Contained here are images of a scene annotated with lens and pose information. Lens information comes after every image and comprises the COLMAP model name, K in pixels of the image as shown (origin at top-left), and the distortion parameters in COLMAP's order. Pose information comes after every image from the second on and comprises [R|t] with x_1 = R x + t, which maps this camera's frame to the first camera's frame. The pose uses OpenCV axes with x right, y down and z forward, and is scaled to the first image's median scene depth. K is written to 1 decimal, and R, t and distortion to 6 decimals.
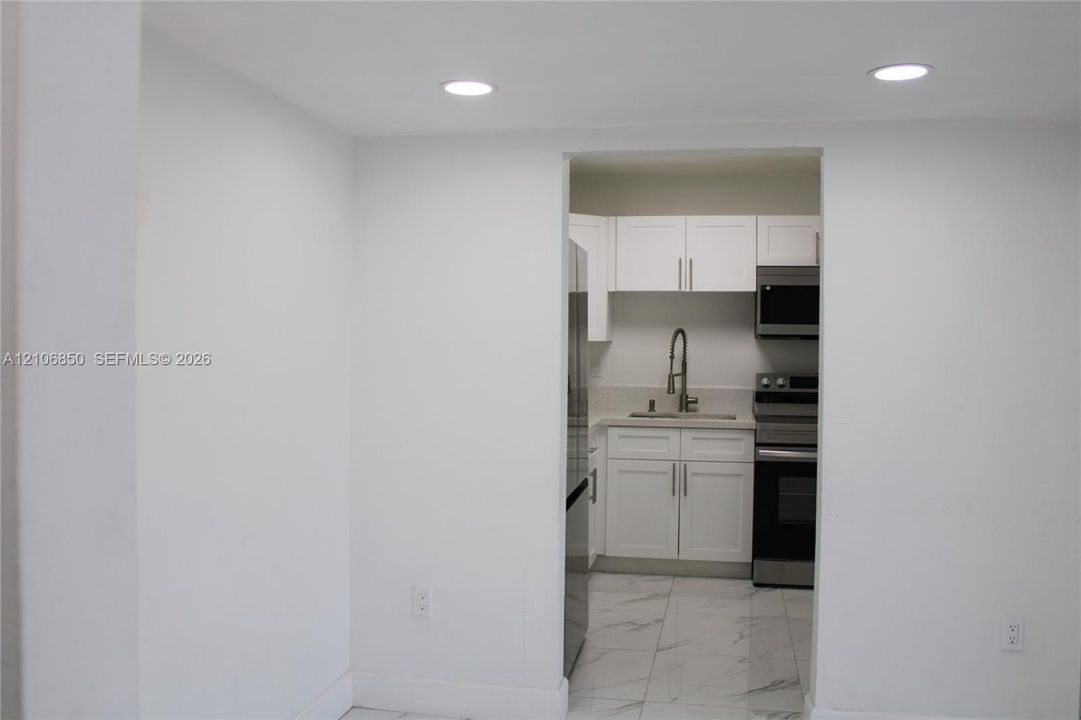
lens RADIAL K [[954.3, 0, 540.5], [0, 954.3, 360.0], [0, 0, 1]] dist [-0.165108, 0.157191]
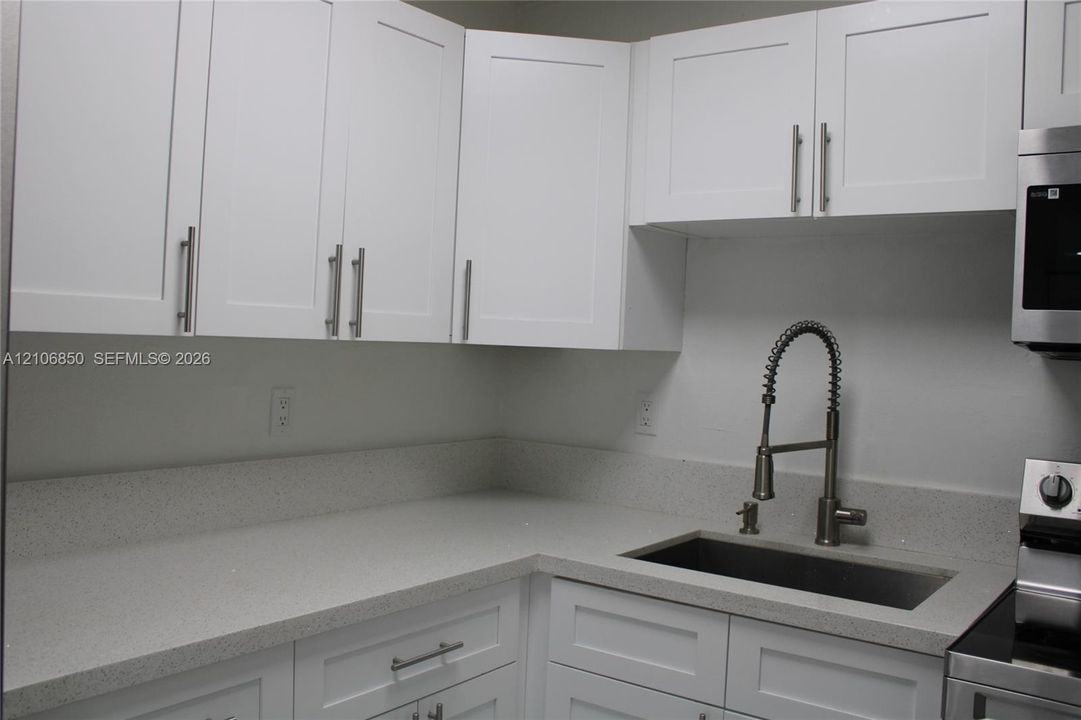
lens RADIAL K [[954.3, 0, 540.5], [0, 954.3, 360.0], [0, 0, 1]] dist [-0.165108, 0.157191]
pose [[0.902184, 0.036401, -0.429813, 0.217722], [-0.042332, 0.999095, -0.004242, -0.012867], [0.429269, 0.022022, 0.902908, 0.646929]]
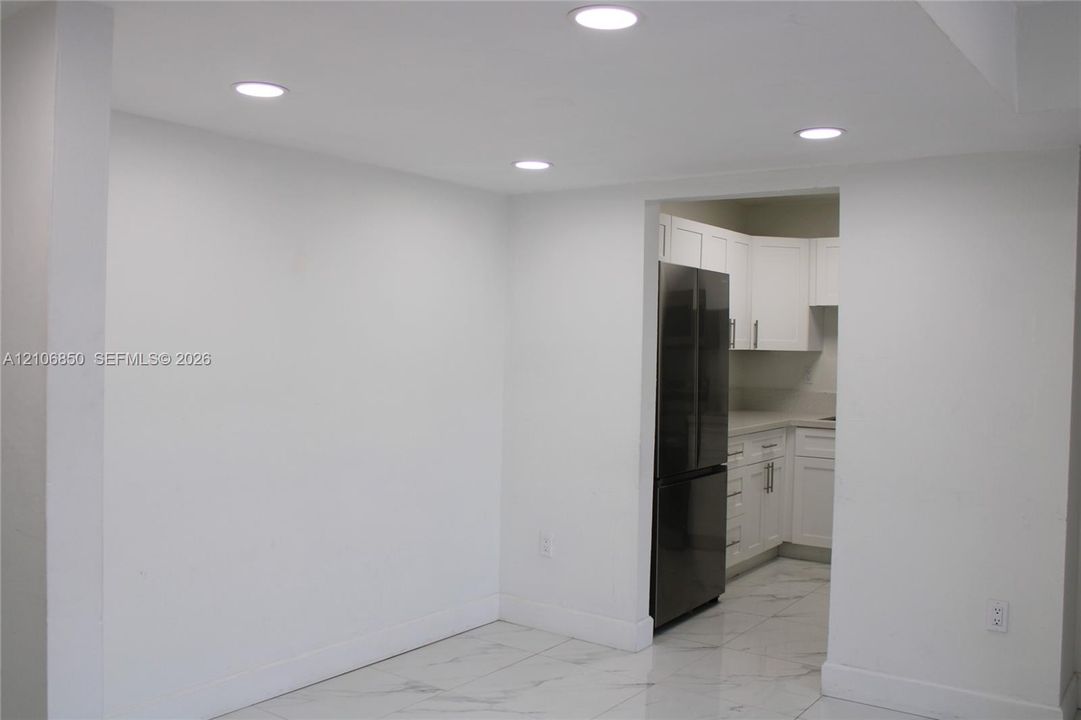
lens RADIAL K [[954.3, 0, 540.5], [0, 954.3, 360.0], [0, 0, 1]] dist [-0.165108, 0.157191]
pose [[0.908235, 0.015607, -0.418168, 0.254027], [-0.020535, 0.999763, -0.007287, 0.005294], [0.417955, 0.015206, 0.908340, -0.128032]]
